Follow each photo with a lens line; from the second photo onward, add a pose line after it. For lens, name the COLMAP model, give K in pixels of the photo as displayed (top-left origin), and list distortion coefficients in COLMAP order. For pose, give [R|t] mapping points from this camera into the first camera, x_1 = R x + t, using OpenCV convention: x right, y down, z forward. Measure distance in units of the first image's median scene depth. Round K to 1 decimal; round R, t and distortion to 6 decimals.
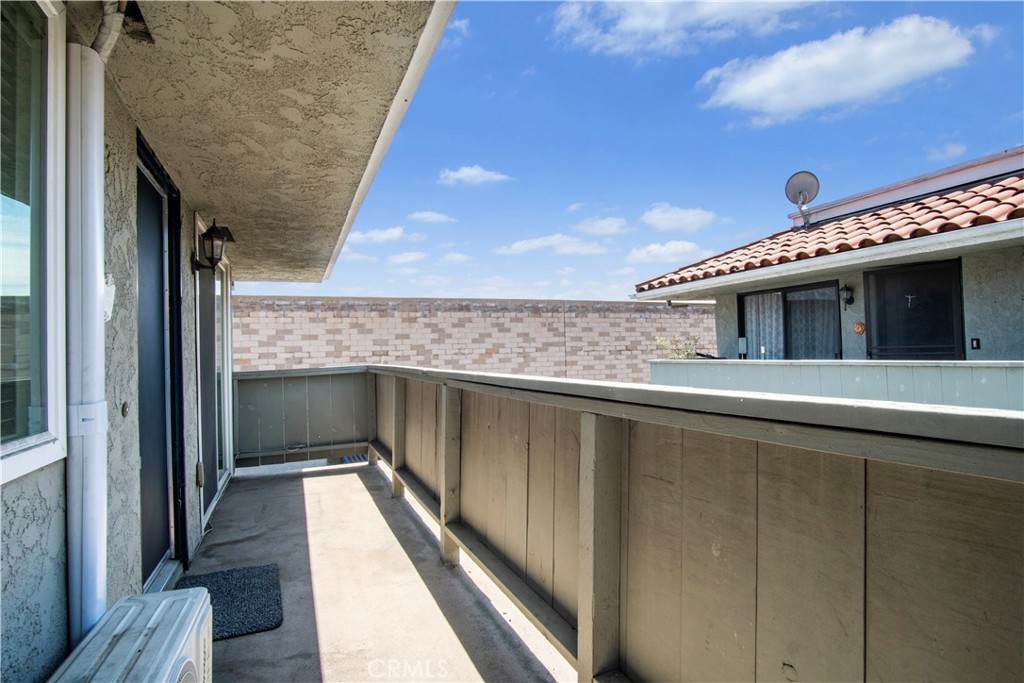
lens RADIAL K [[529.0, 0, 514.7], [0, 529.0, 328.5], [0, 0, 1]] dist [-0.000557, 0.000336]
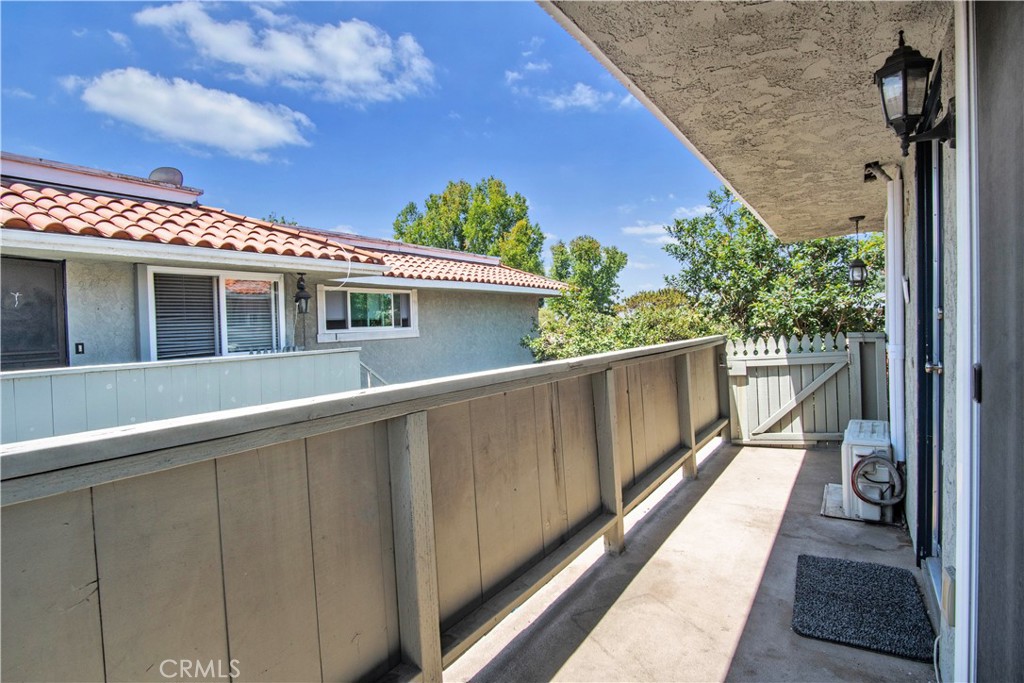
lens RADIAL K [[529.0, 0, 514.7], [0, 529.0, 328.5], [0, 0, 1]] dist [-0.000557, 0.000336]
pose [[-0.562058, 0.039233, 0.826167, -0.761952], [0.006356, 0.999050, -0.043118, 0.069854], [-0.827073, -0.018983, -0.561773, 1.555633]]
